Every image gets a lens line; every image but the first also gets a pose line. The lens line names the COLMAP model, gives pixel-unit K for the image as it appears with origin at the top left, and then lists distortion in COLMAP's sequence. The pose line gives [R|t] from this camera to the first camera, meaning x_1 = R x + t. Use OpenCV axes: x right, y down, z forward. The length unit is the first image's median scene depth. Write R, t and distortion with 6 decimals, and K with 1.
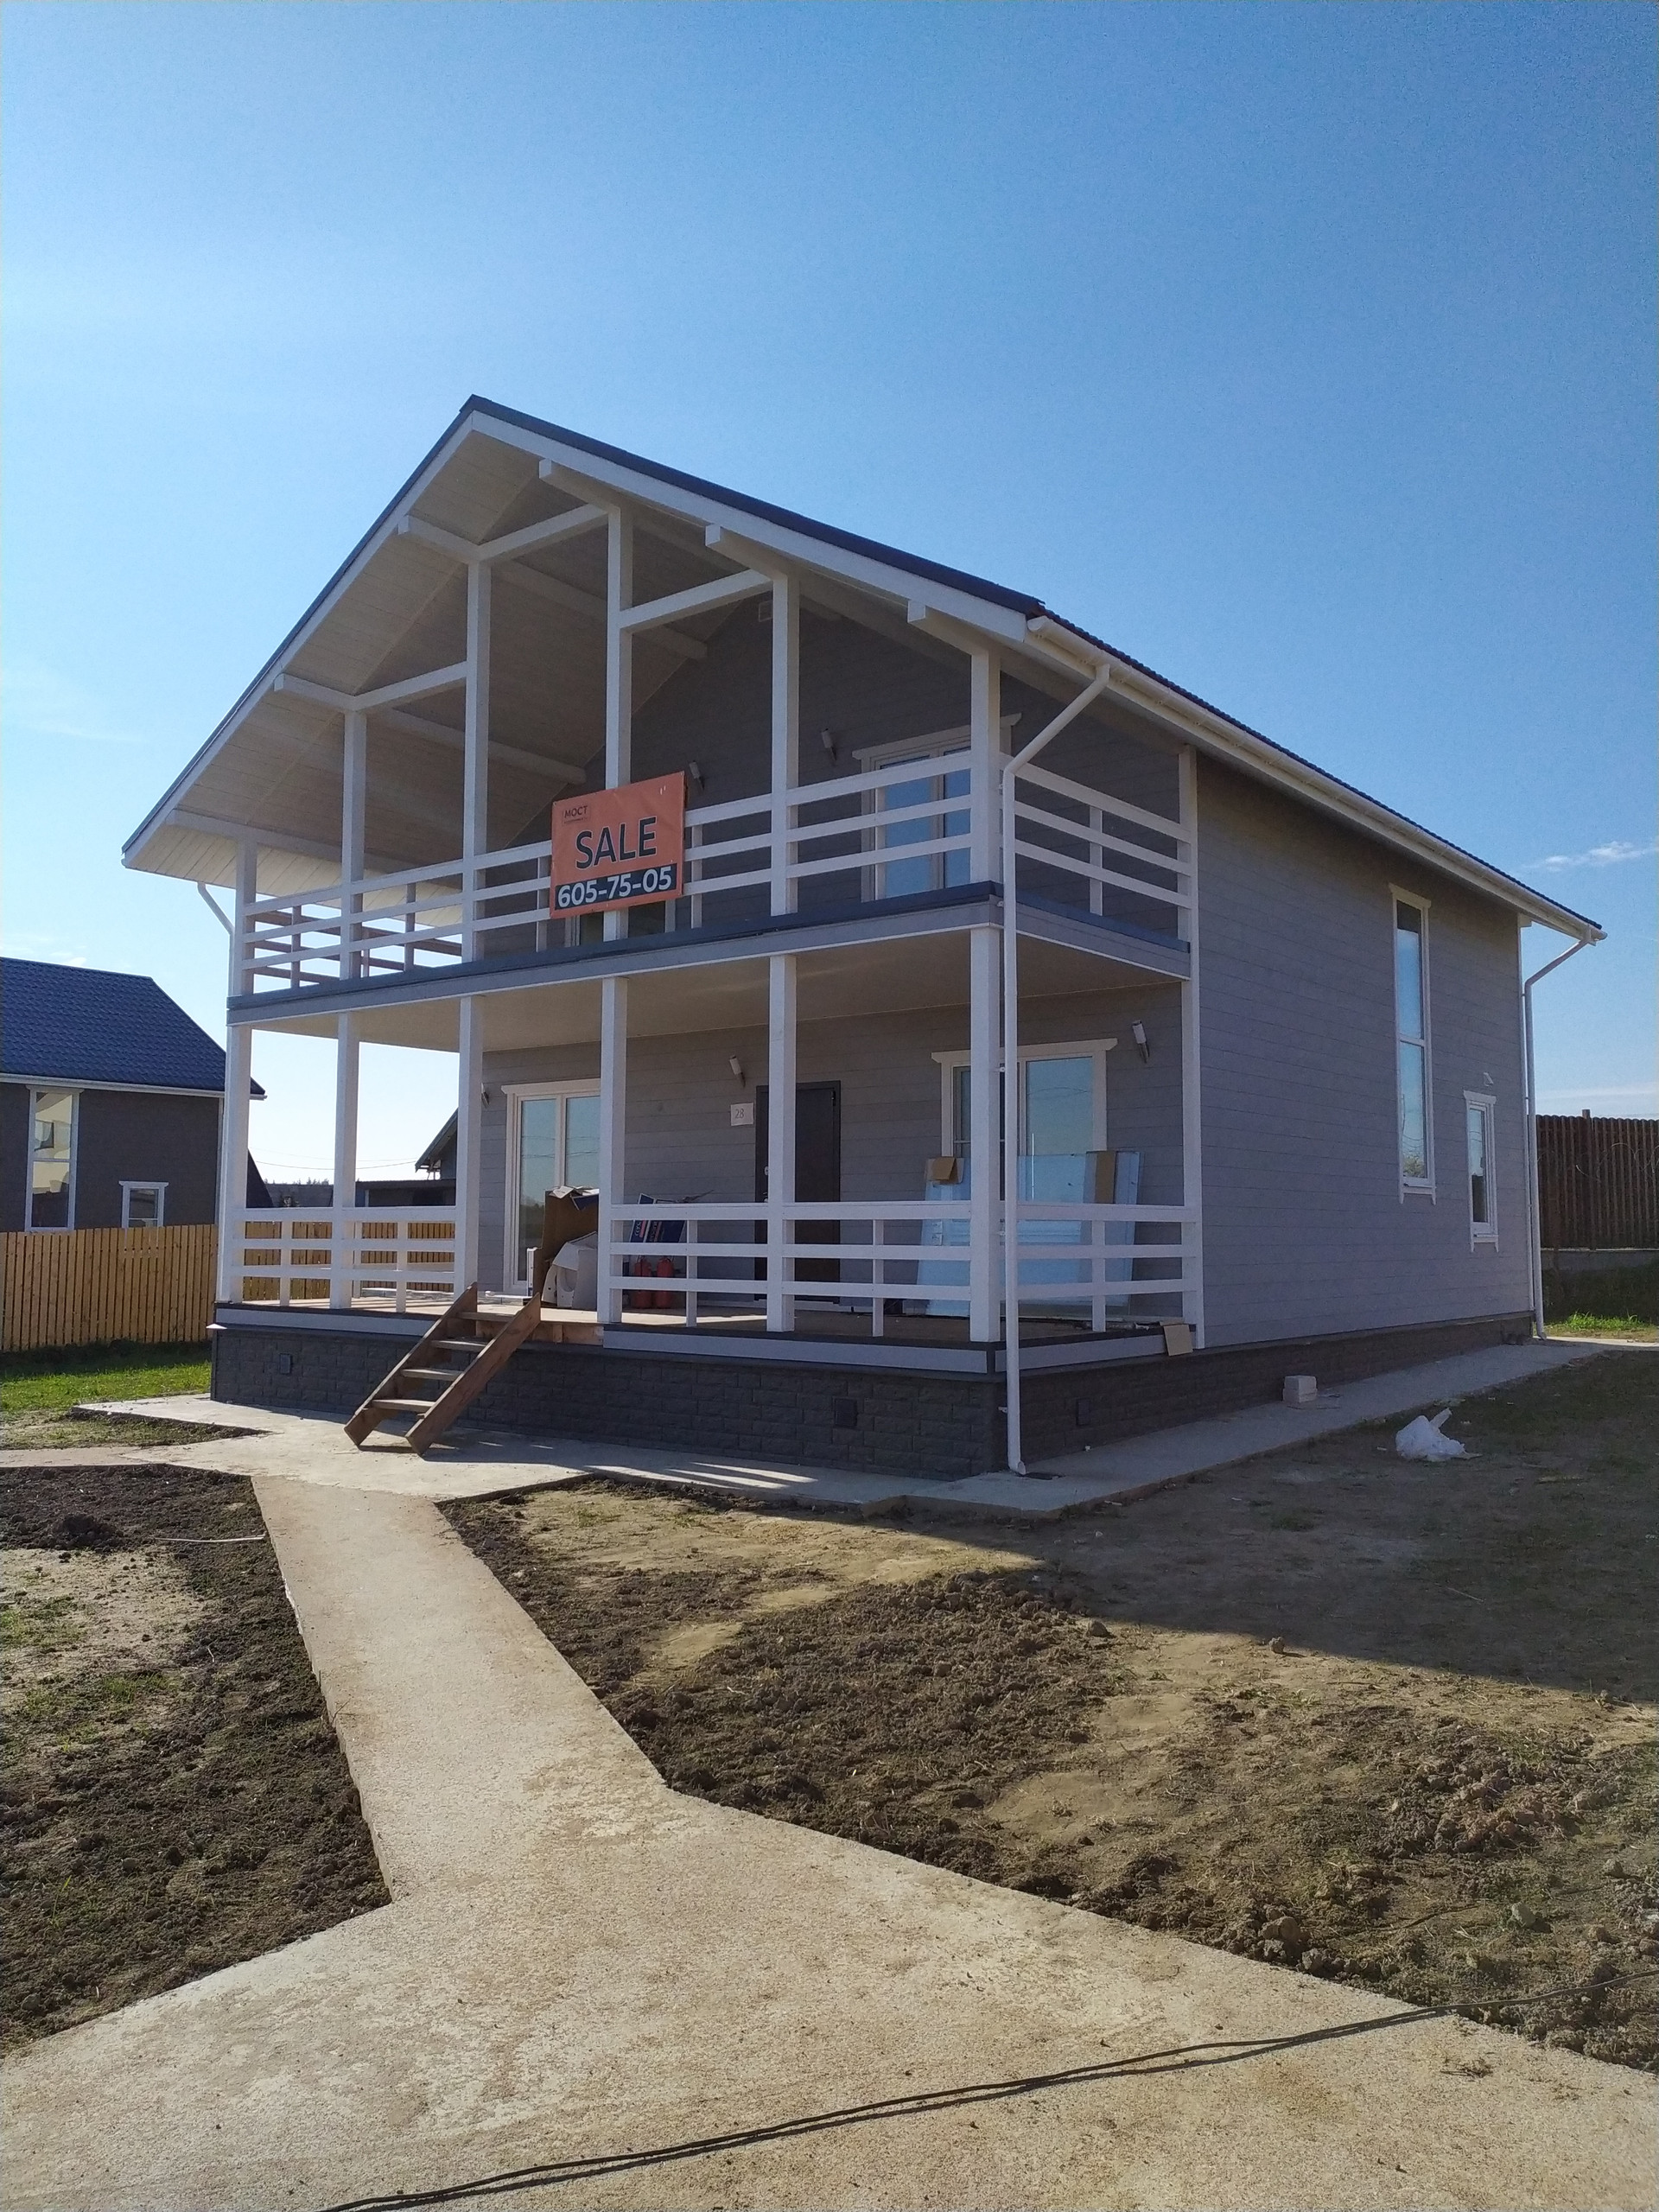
lens RADIAL K [[1655.7, 0, 826.0], [0, 1655.7, 1123.6], [0, 0, 1]] dist [-0.003828, -0.000663]
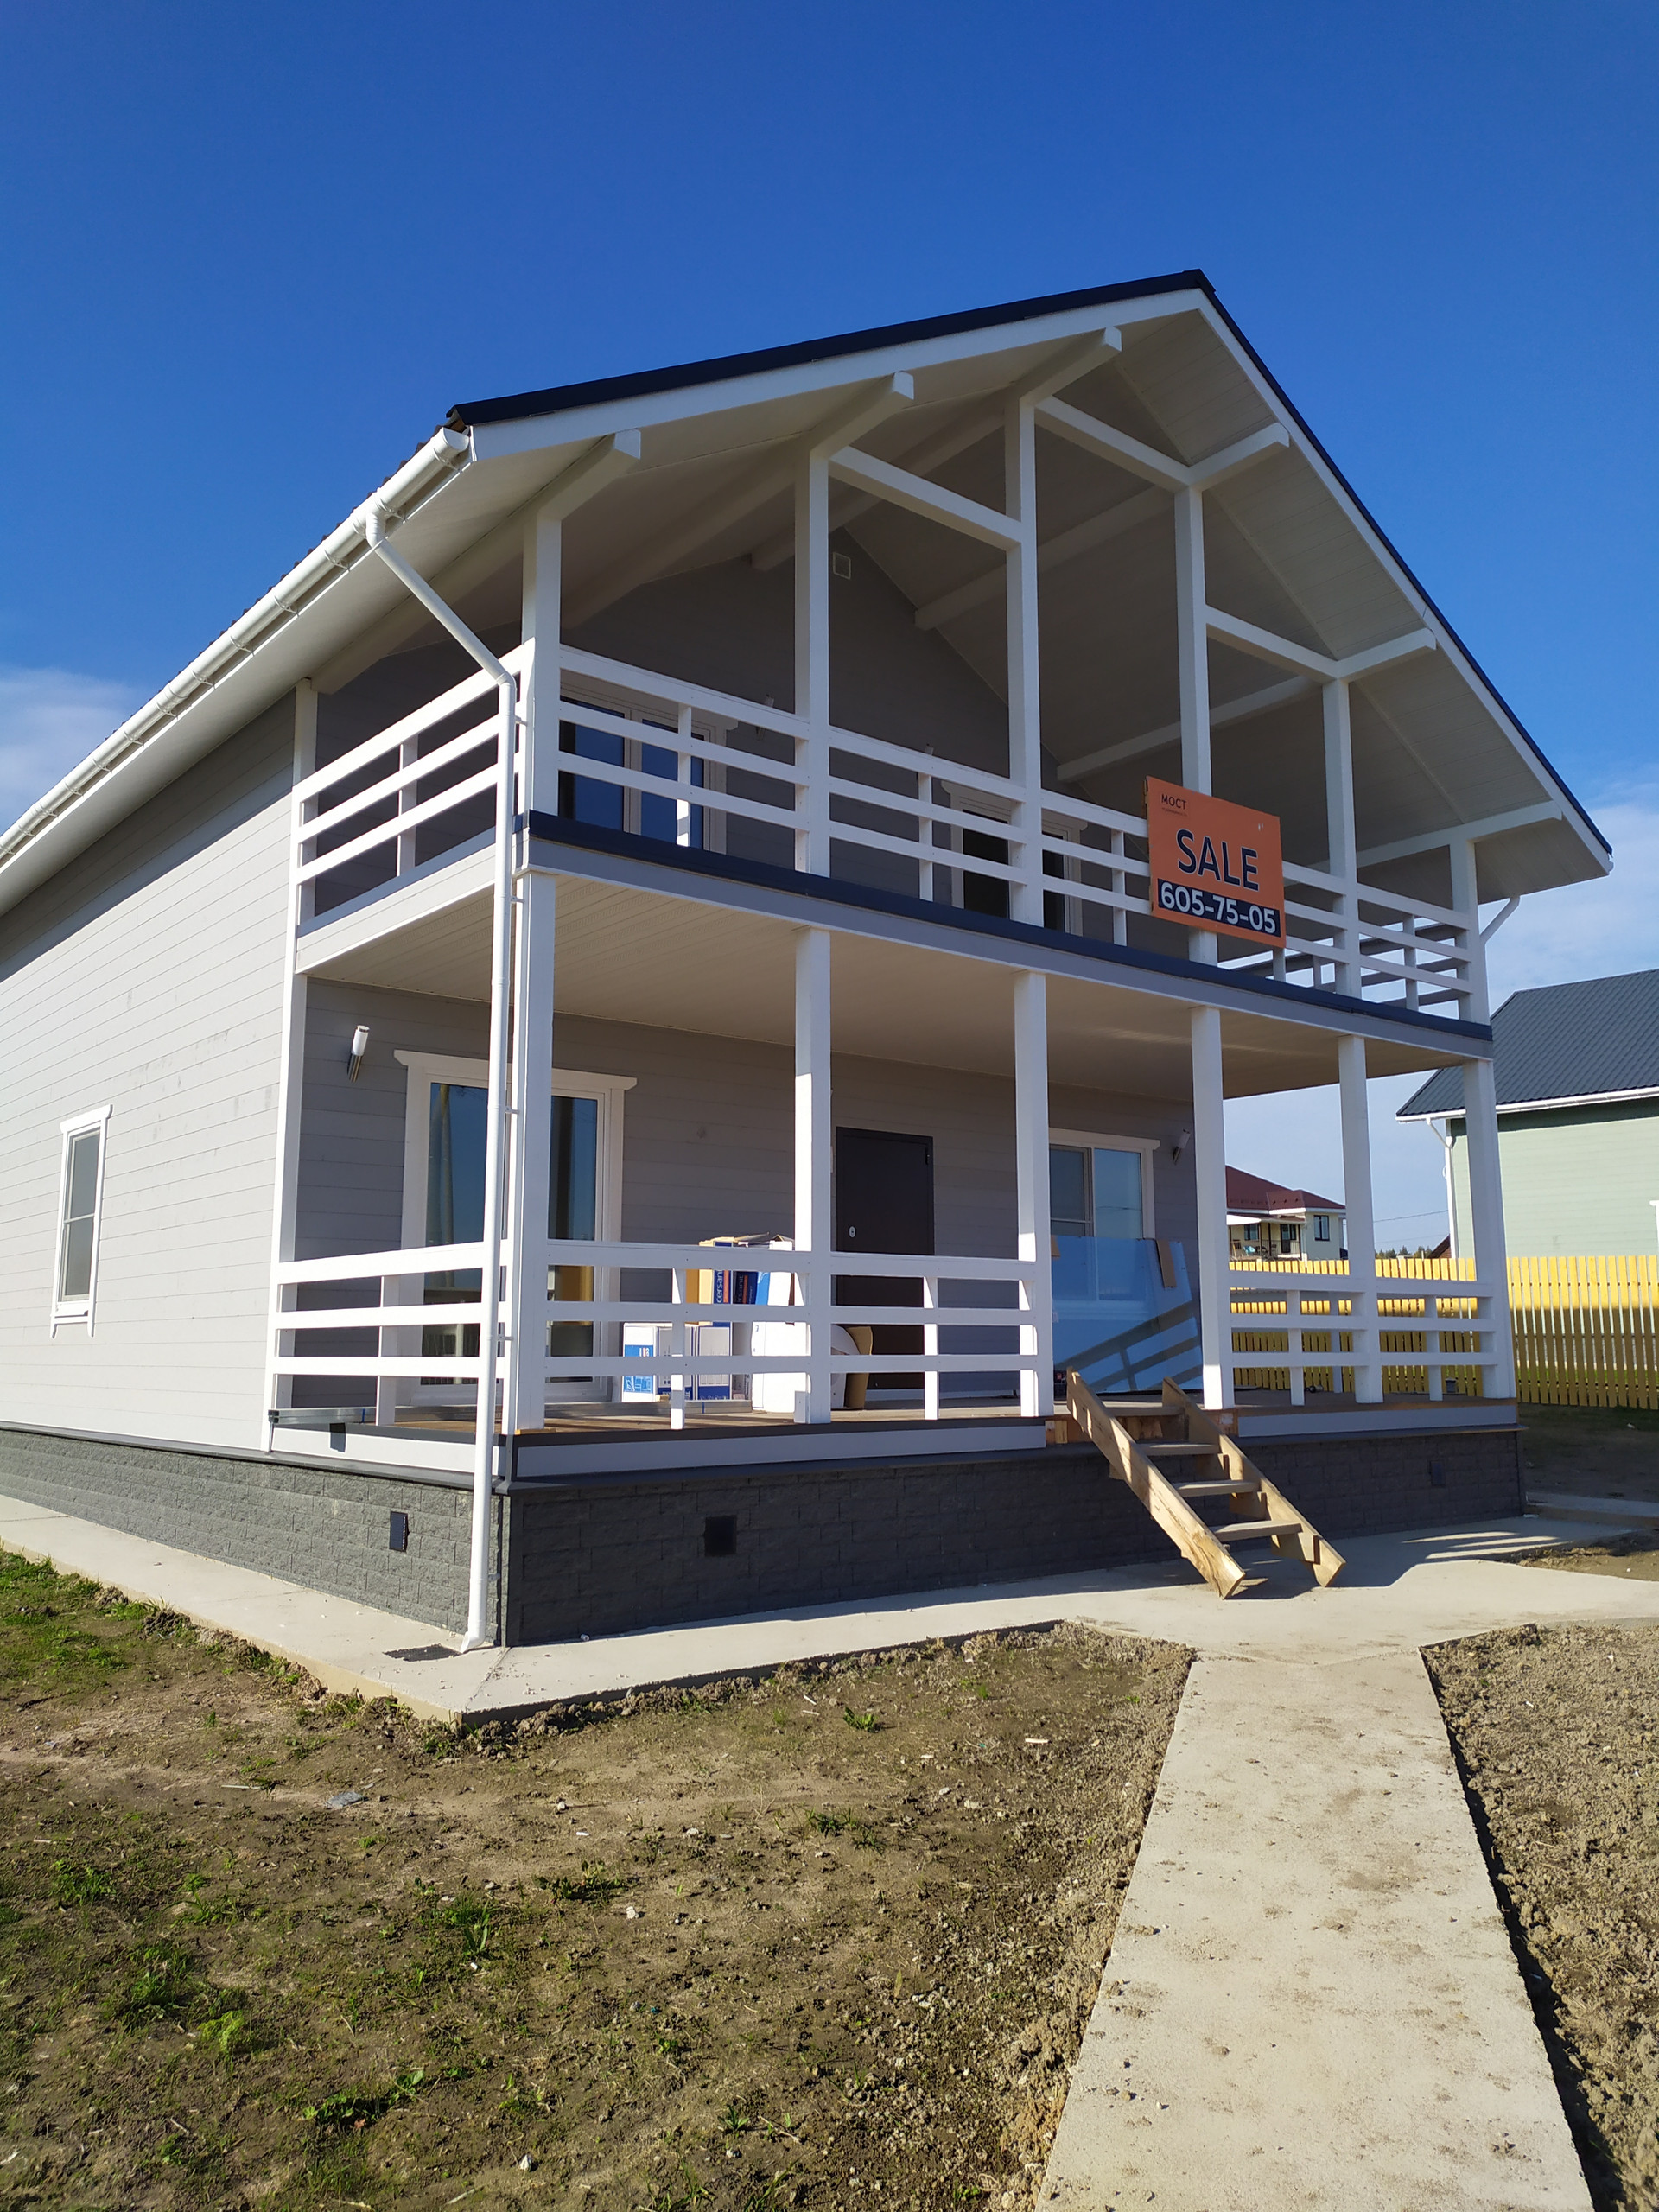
lens RADIAL K [[1655.7, 0, 823.9], [0, 1655.7, 1082.7], [0, 0, 1]] dist [-0.003828, -0.000663]
pose [[0.220362, 0.135567, 0.965952, -0.990849], [-0.076661, 0.989639, -0.121403, 0.070222], [-0.972401, -0.047298, 0.228471, 0.978074]]
